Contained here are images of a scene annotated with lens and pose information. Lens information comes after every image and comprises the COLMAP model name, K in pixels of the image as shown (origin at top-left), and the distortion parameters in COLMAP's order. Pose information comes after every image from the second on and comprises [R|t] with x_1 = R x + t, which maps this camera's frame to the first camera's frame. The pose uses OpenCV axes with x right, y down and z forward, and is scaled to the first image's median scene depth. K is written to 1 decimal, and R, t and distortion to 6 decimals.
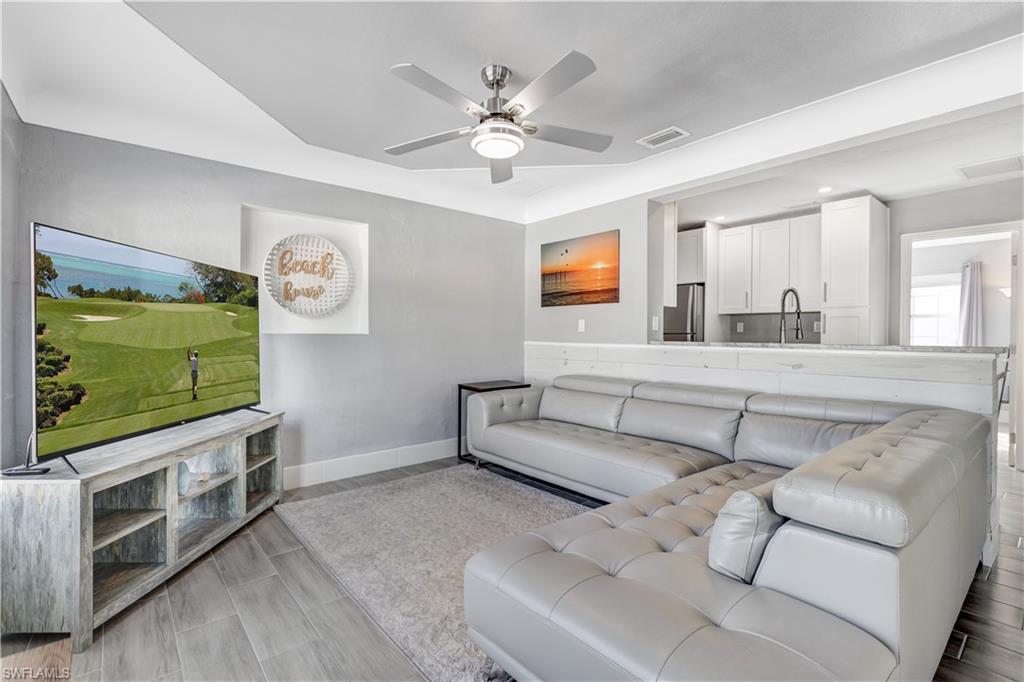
lens RADIAL K [[455.4, 0, 494.0], [0, 455.4, 340.8], [0, 0, 1]] dist [-0.008994, 0.000735]
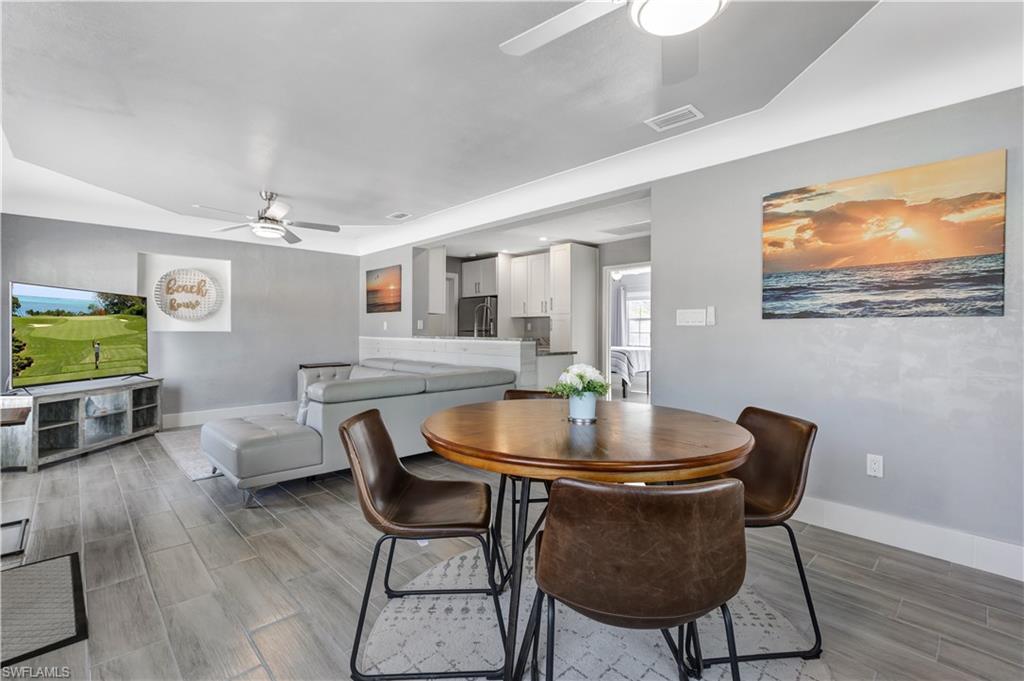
lens RADIAL K [[455.4, 0, 514.7], [0, 455.4, 338.8], [0, 0, 1]] dist [-0.008994, 0.000735]
pose [[0.997373, 0.000465, 0.072434, 0.738440], [-0.001142, 0.999956, 0.009299, -0.006789], [-0.072426, -0.009357, 0.997330, -0.788344]]
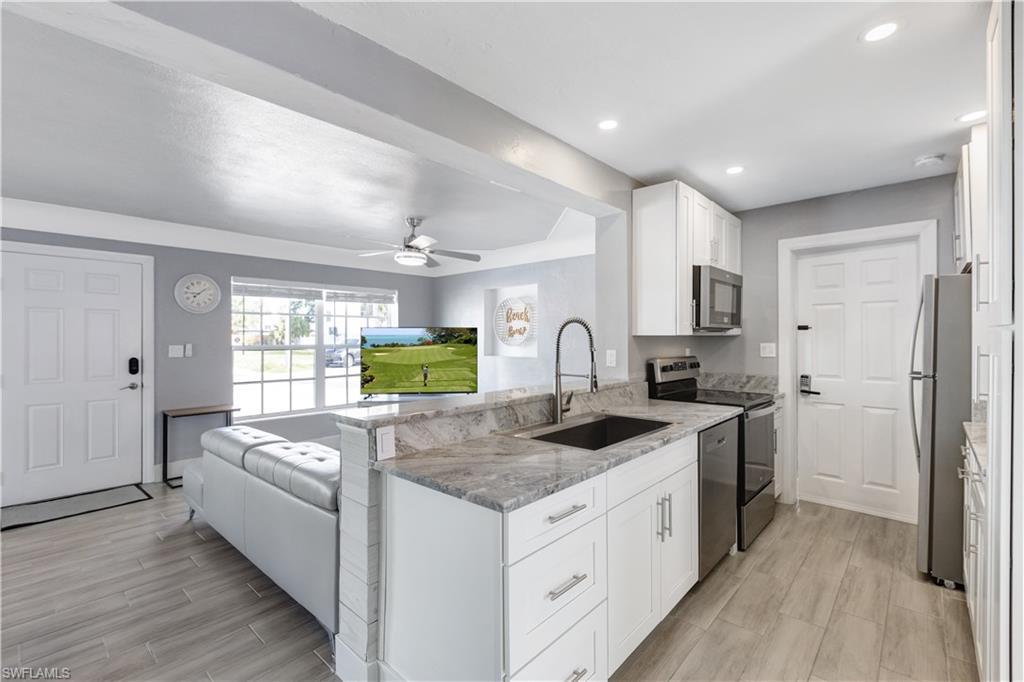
lens RADIAL K [[455.4, 0, 515.6], [0, 455.4, 336.7], [0, 0, 1]] dist [-0.008994, 0.000735]
pose [[0.127377, -0.003859, -0.991847, 1.507666], [-0.000509, 0.999992, -0.003956, -0.103424], [0.991854, 0.001009, 0.127374, 1.003979]]
